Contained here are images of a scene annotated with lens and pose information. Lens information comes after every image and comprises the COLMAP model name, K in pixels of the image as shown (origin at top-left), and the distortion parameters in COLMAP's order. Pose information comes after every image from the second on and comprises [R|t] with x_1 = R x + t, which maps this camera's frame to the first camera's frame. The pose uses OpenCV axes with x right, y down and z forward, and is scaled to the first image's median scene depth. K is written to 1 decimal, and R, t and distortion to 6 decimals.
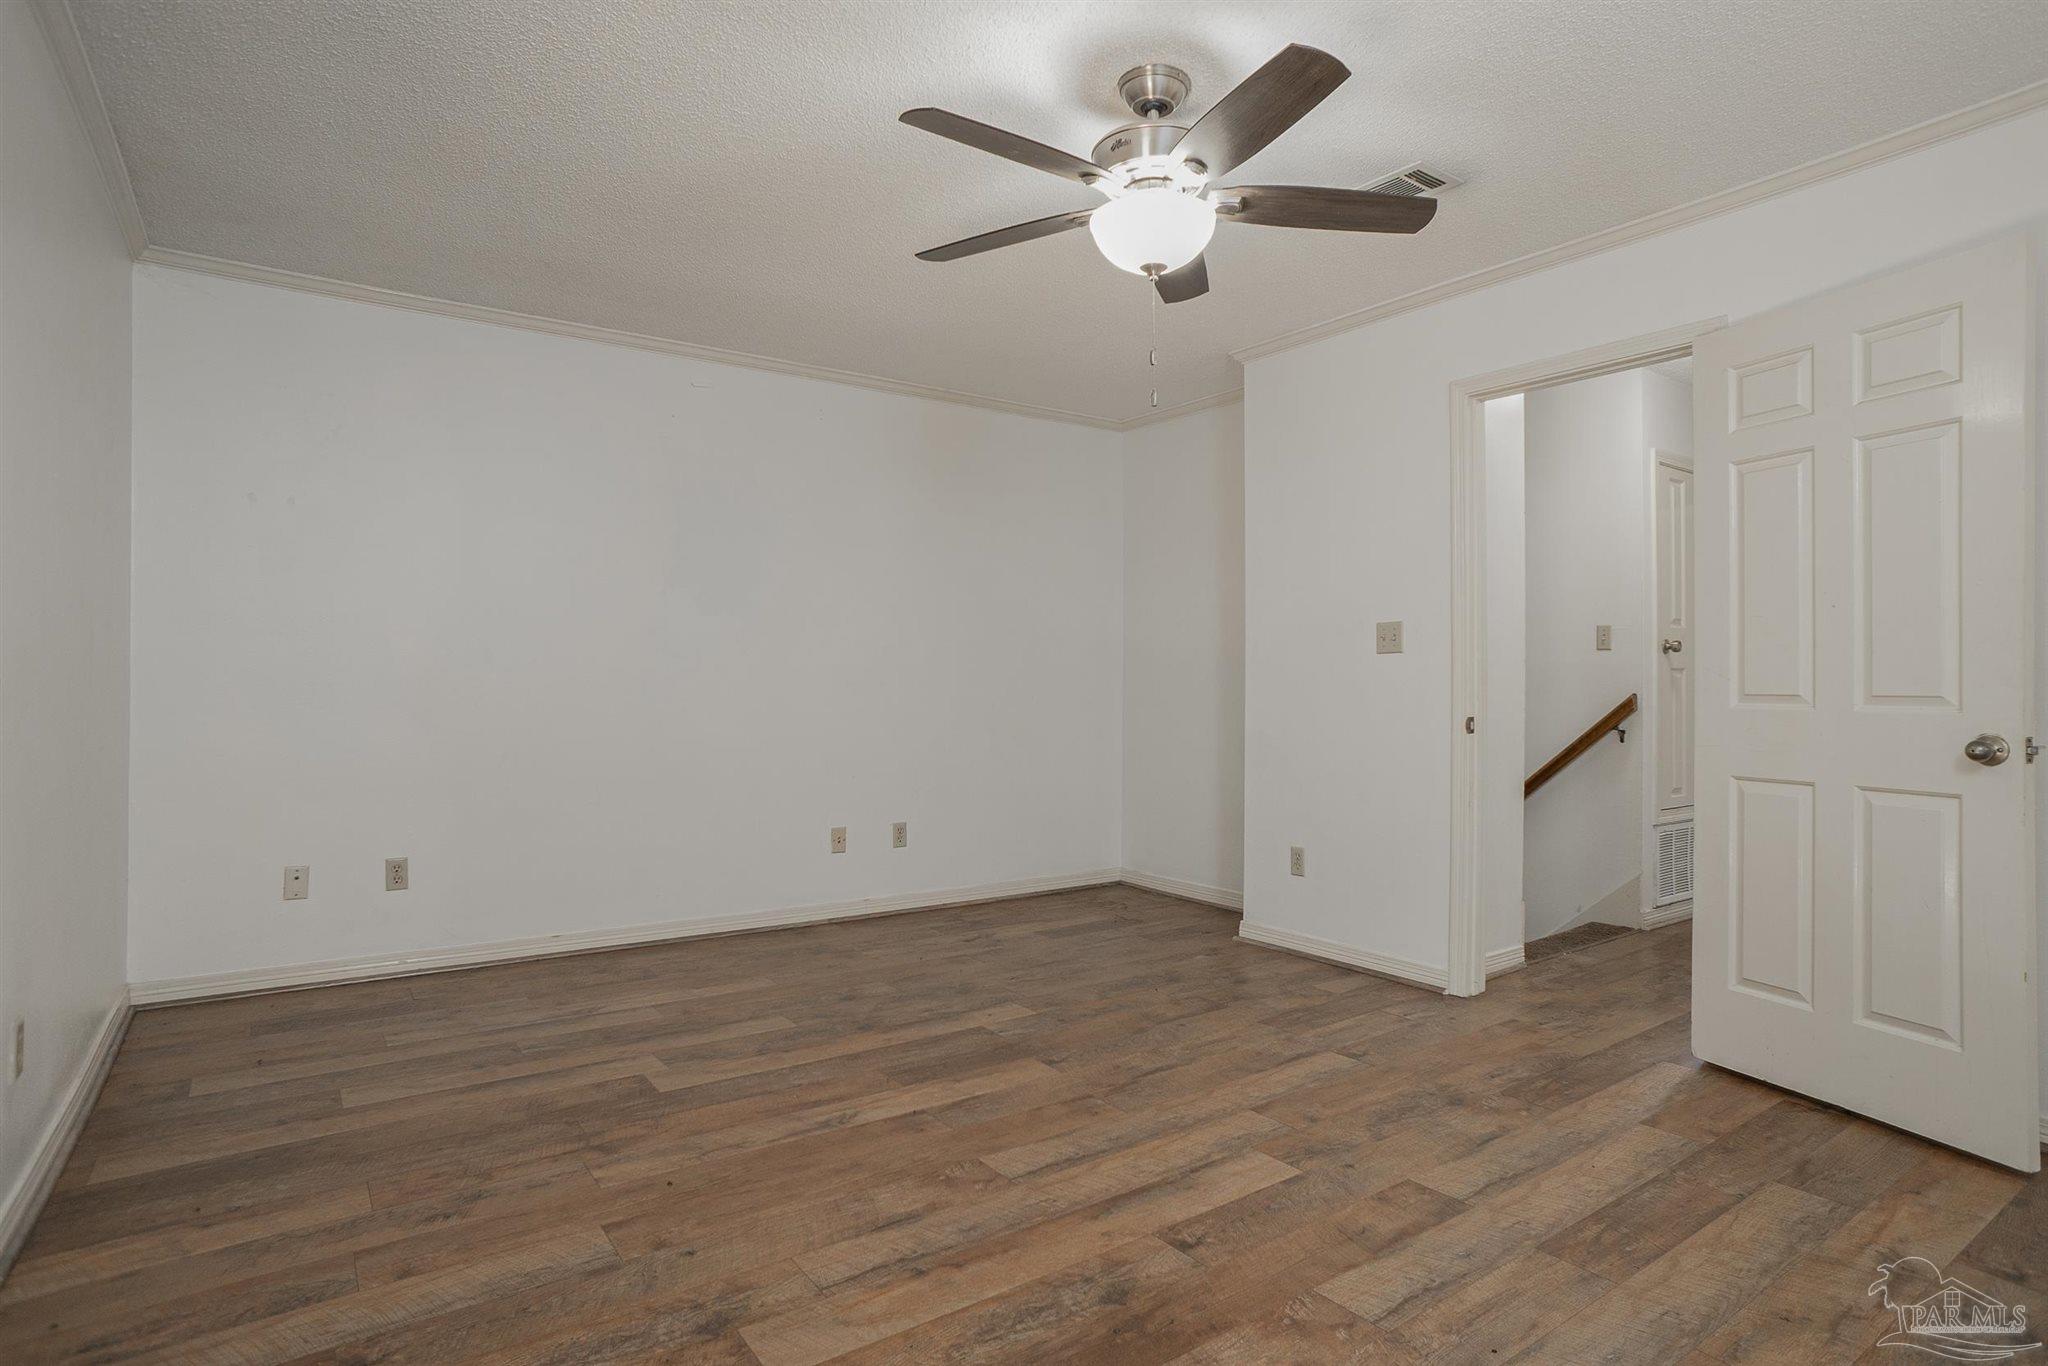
lens RADIAL K [[1091.7, 0, 1034.7], [0, 1091.7, 674.7], [0, 0, 1]] dist [-0.060846, 0.040126]
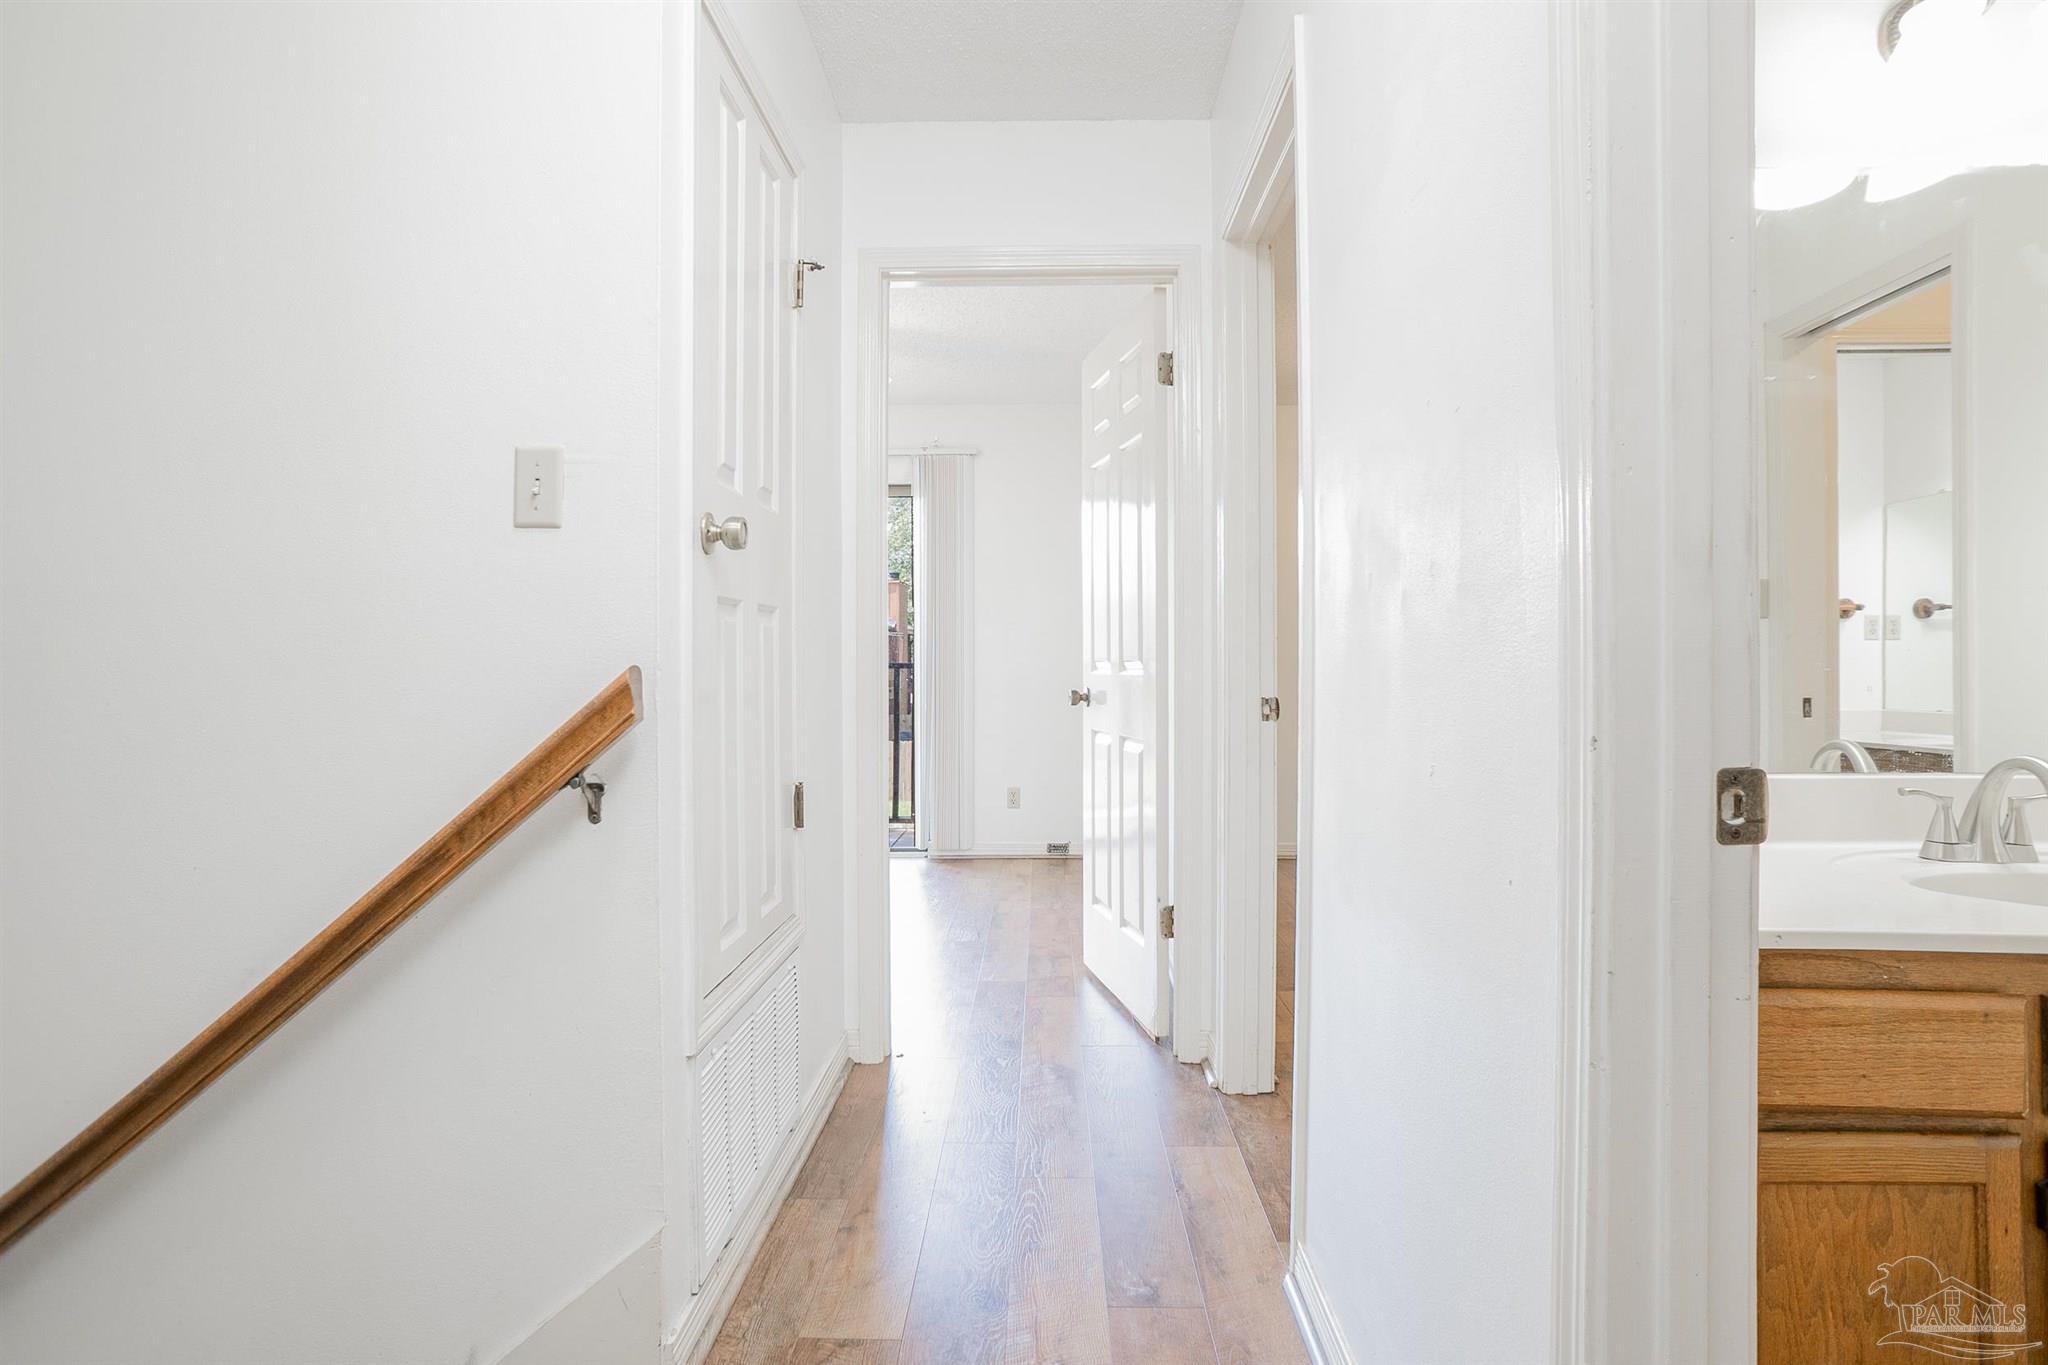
lens RADIAL K [[1091.7, 0, 1034.7], [0, 1091.7, 674.2], [0, 0, 1]] dist [-0.060846, 0.040126]
pose [[0.580605, -0.014585, 0.814055, 0.614243], [-0.000186, 0.999837, 0.018047, 0.022266], [-0.814185, -0.010629, 0.580508, 1.203161]]
